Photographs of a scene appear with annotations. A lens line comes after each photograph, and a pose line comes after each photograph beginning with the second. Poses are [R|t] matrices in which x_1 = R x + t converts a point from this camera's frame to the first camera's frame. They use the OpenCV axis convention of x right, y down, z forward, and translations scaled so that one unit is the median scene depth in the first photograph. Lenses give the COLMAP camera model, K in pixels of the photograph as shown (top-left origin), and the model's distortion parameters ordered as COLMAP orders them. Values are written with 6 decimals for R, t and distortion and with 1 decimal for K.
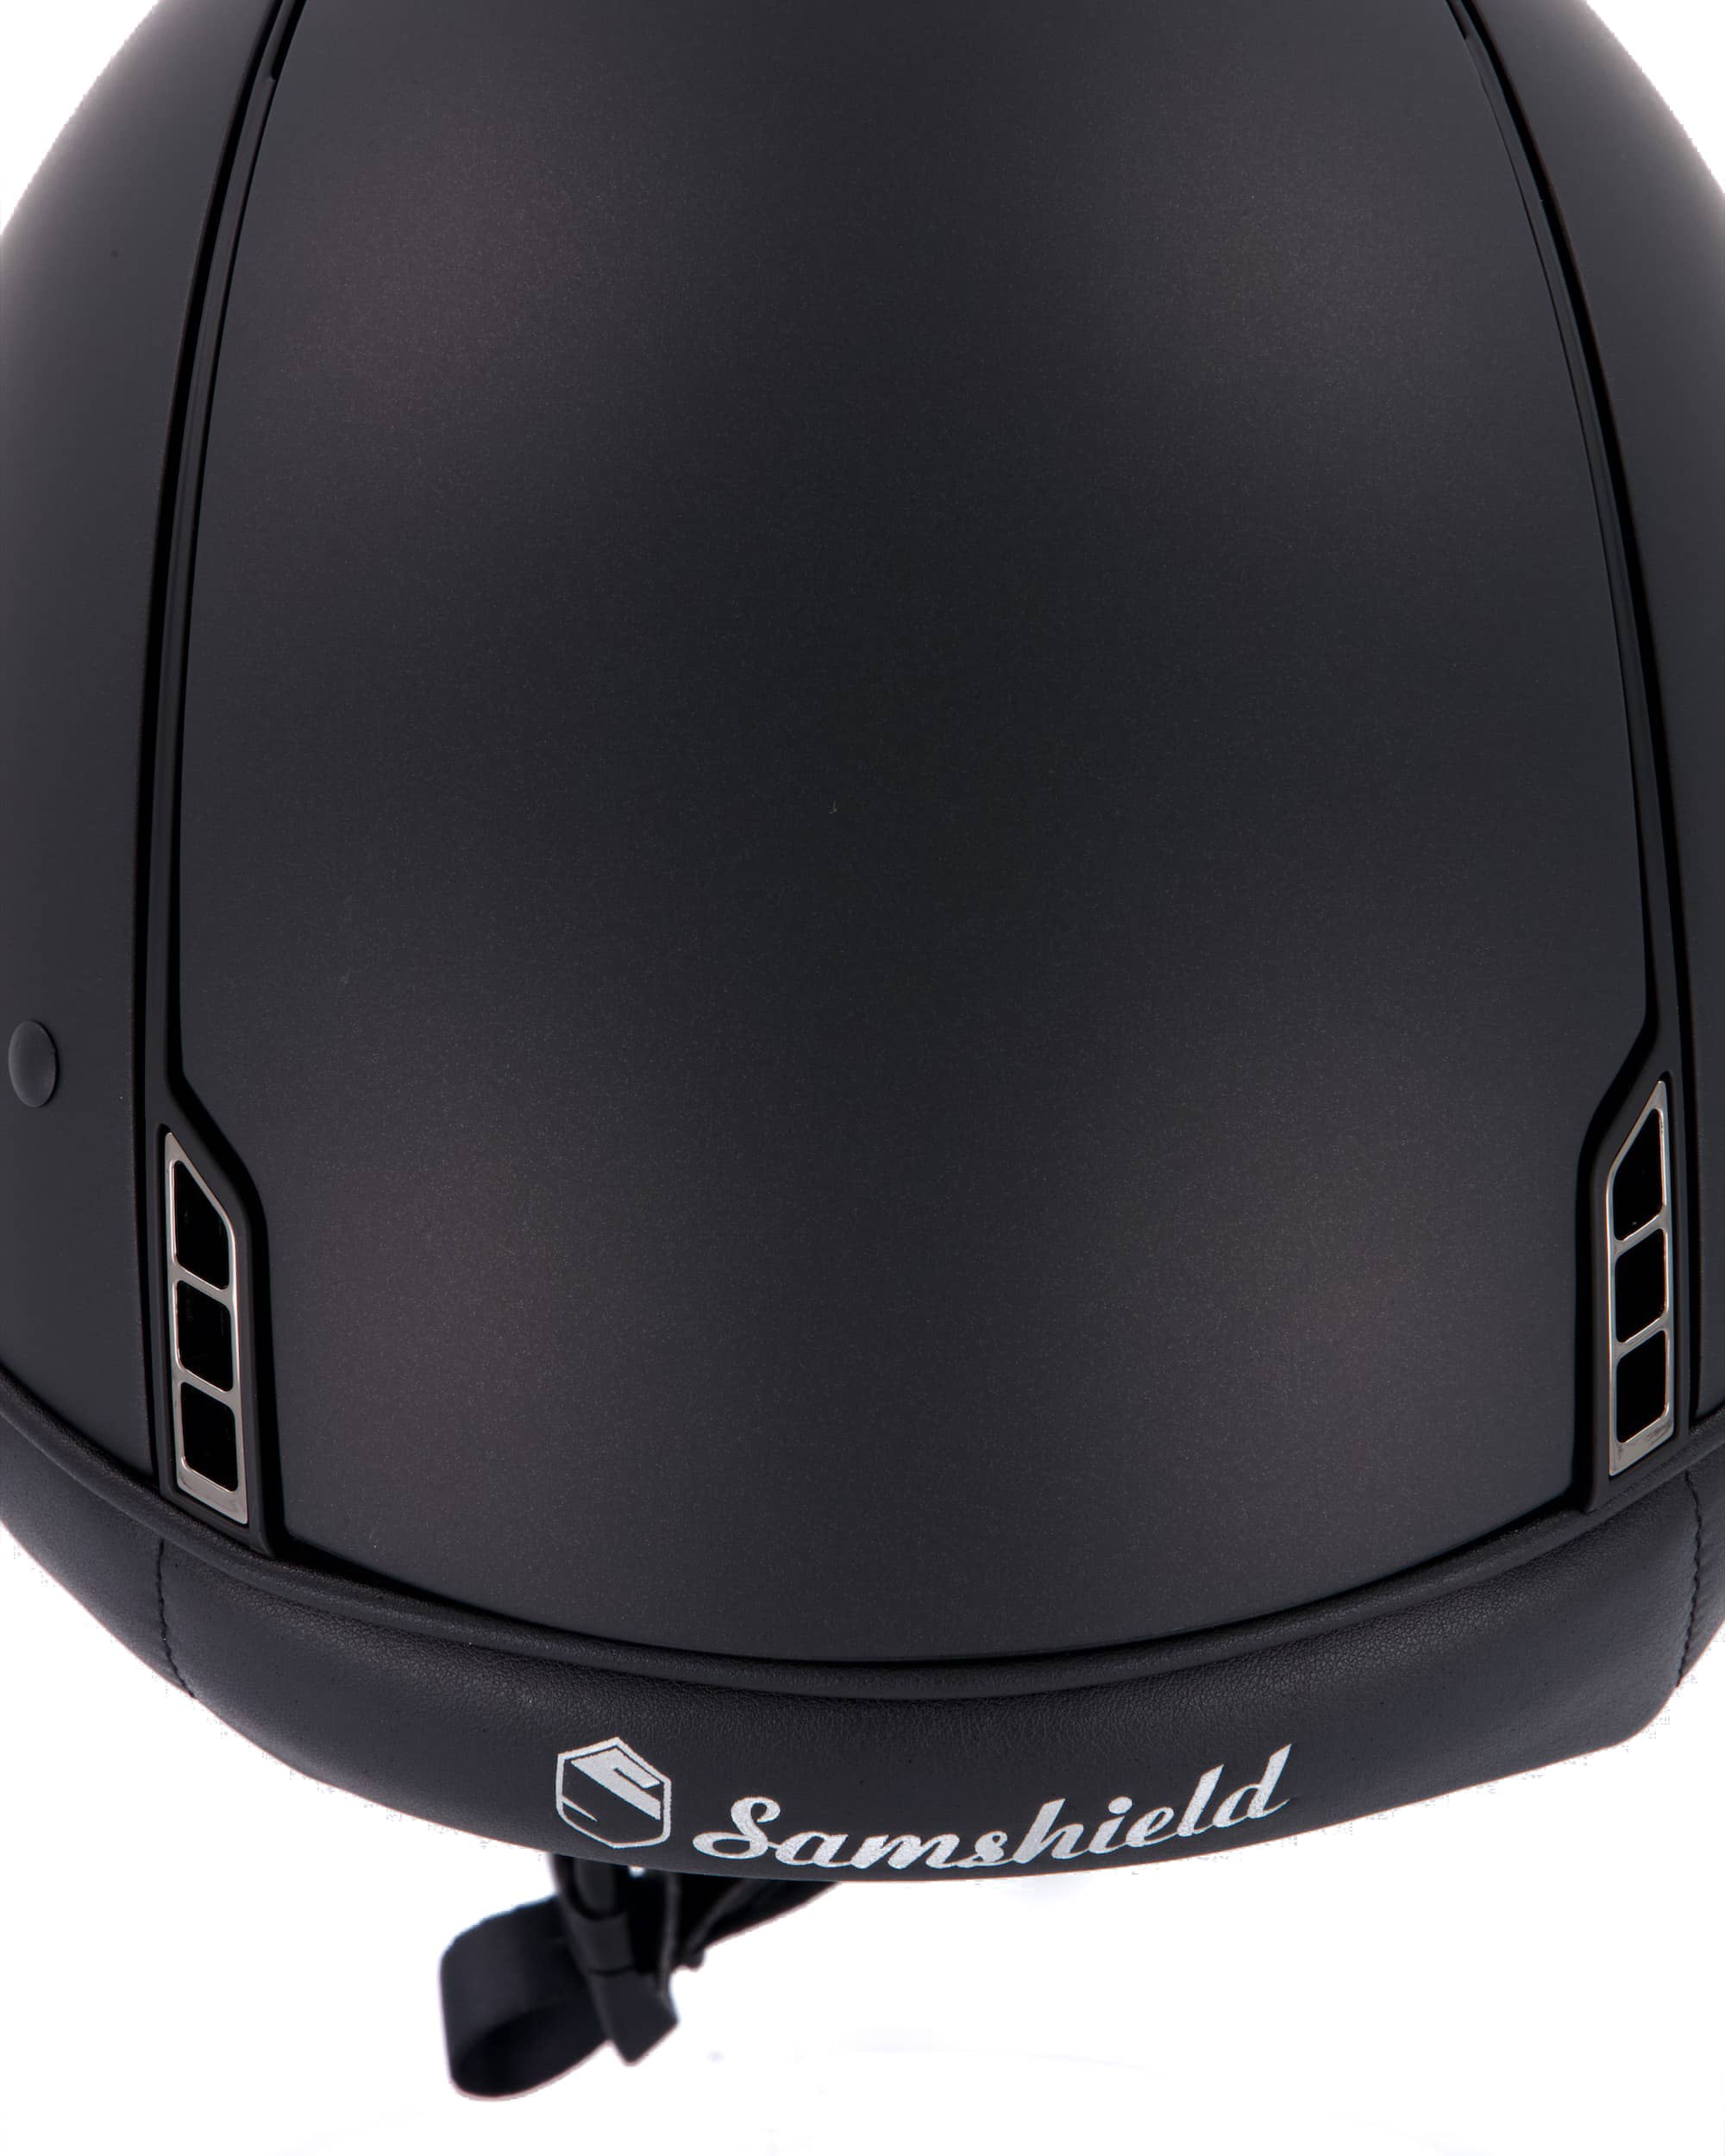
lens RADIAL K [[6659.9, 0, 871.0], [0, 6659.9, 1078.0], [0, 0, 1]] dist [0.057446, 0.000000]
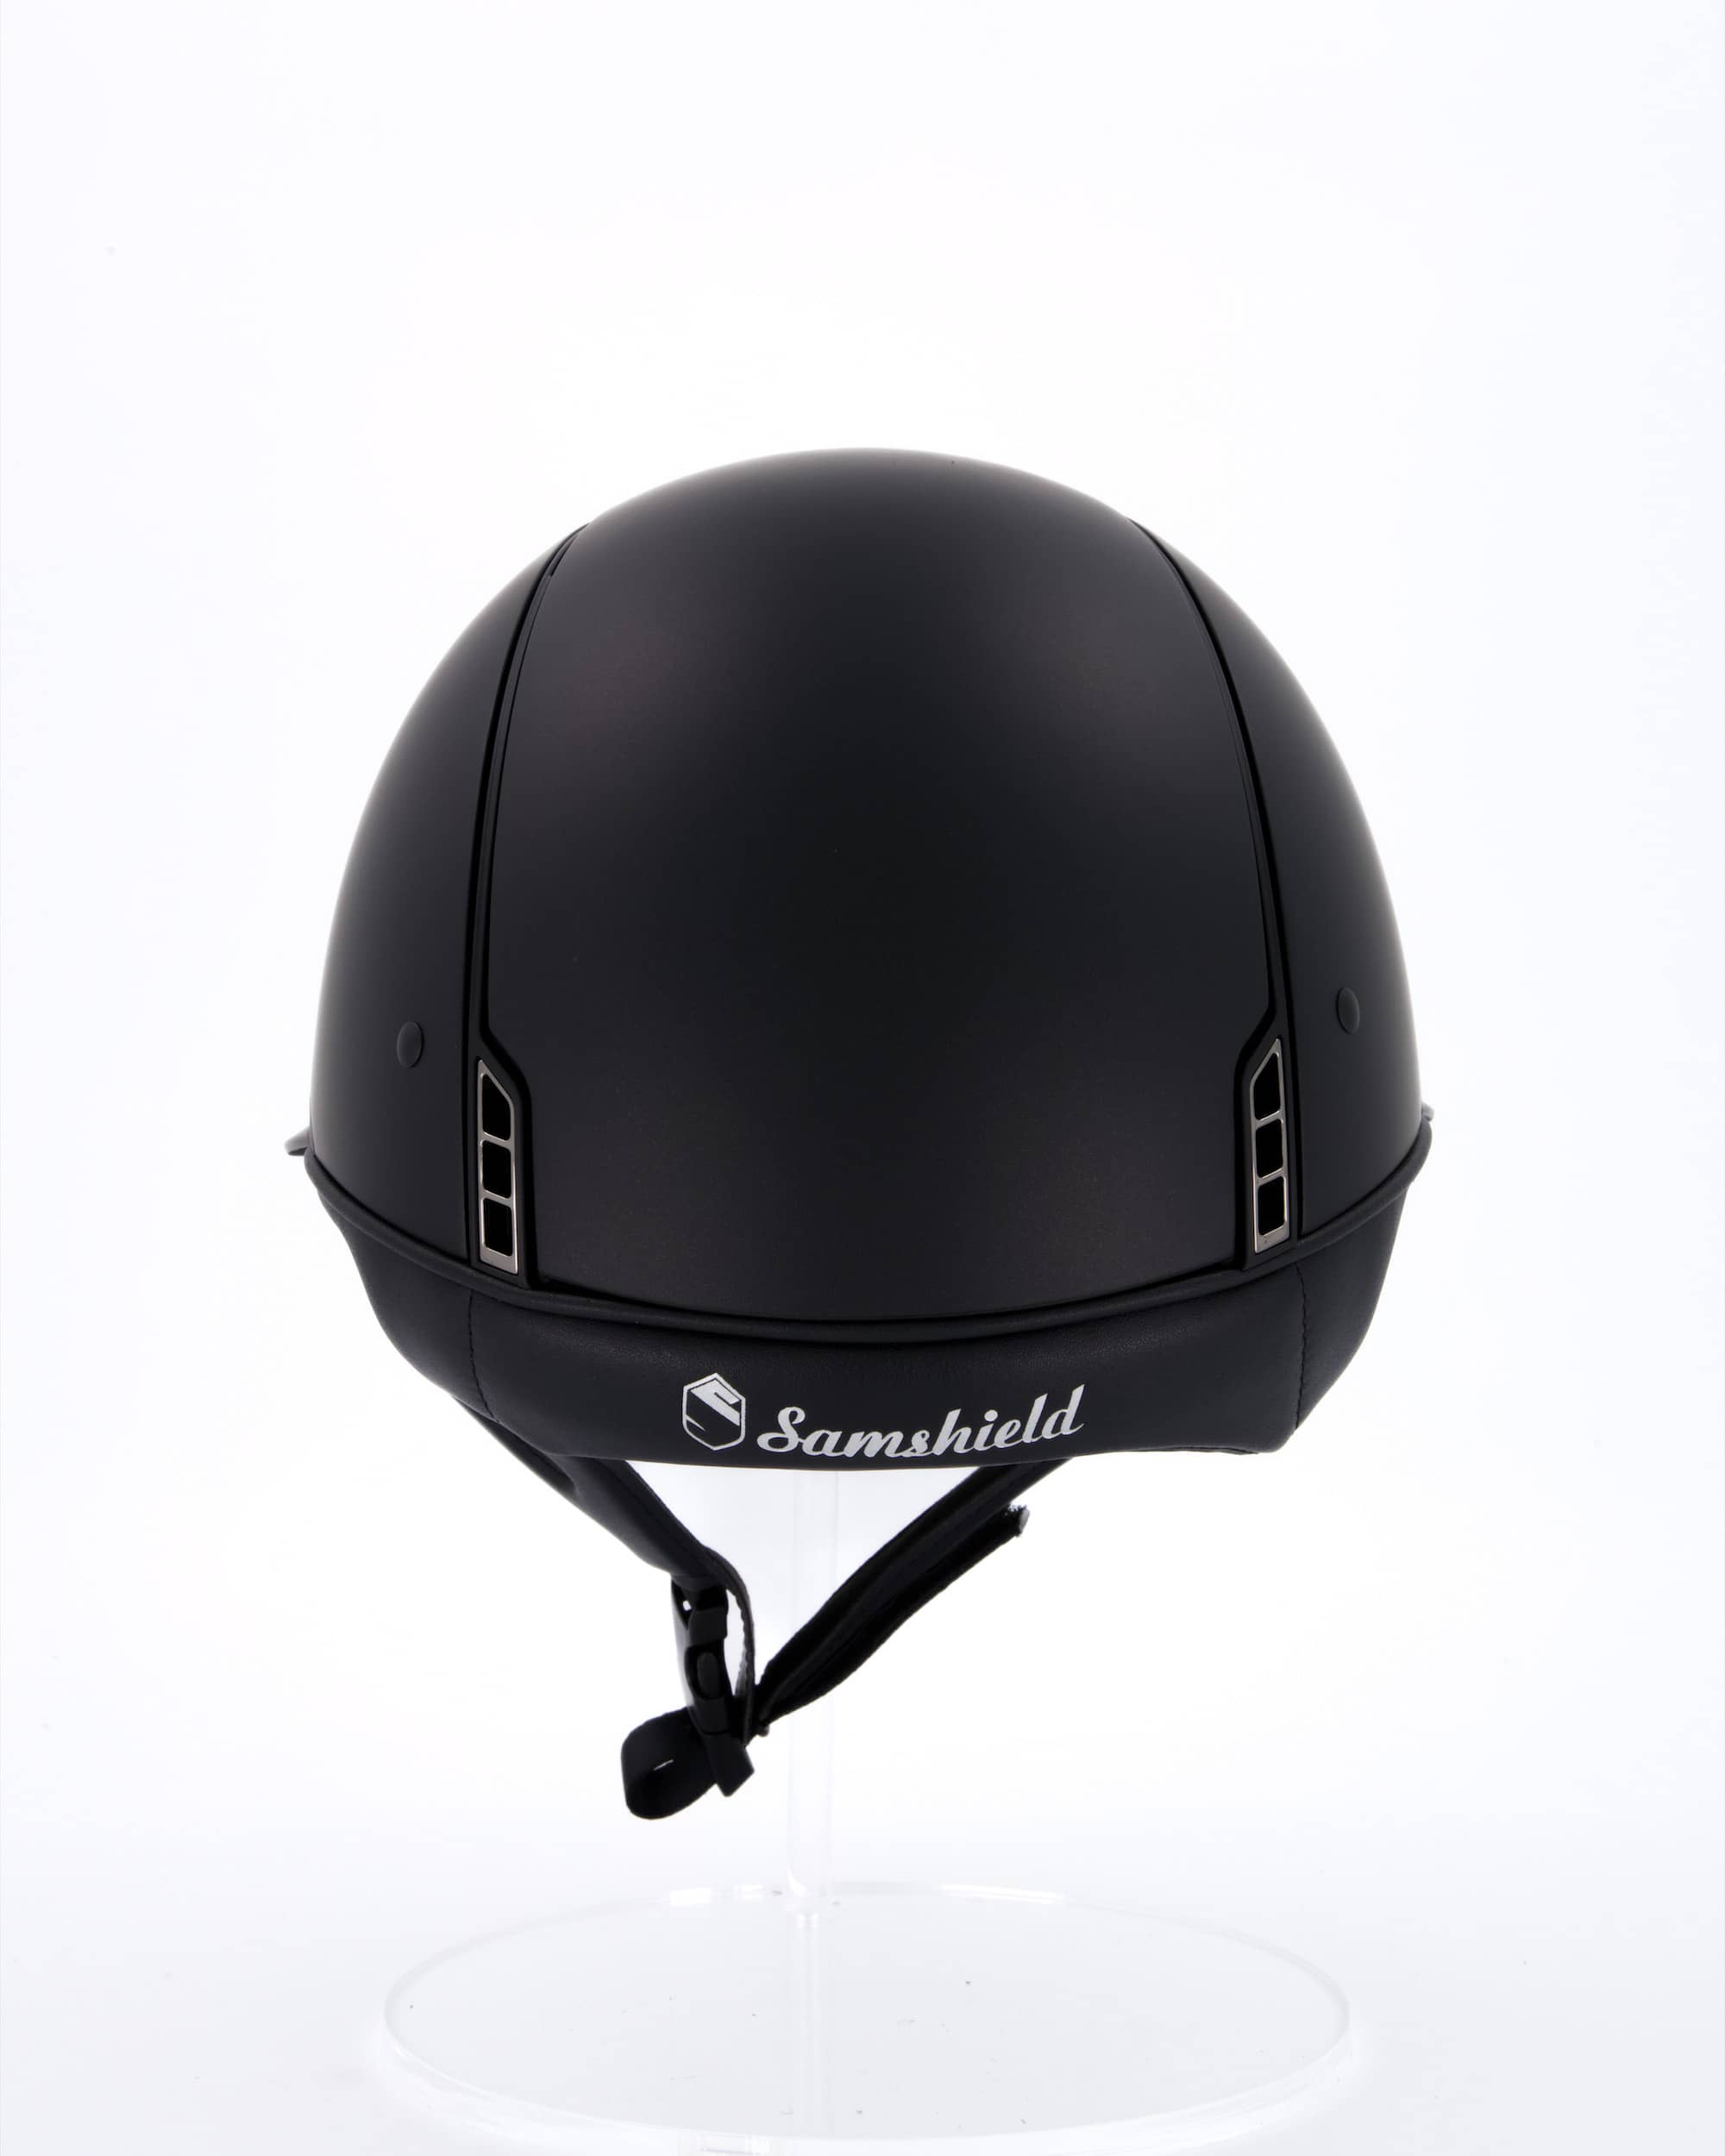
lens RADIAL K [[3562.7, 0, 848.0], [0, 3562.7, 1078.4], [0, 0, 1]] dist [0.003163, 0.000000]
pose [[0.999969, 0.000603, -0.007828, 0.005720], [-0.002253, 0.977131, -0.212625, 0.224429], [0.007521, 0.212637, 0.977102, 0.024167]]
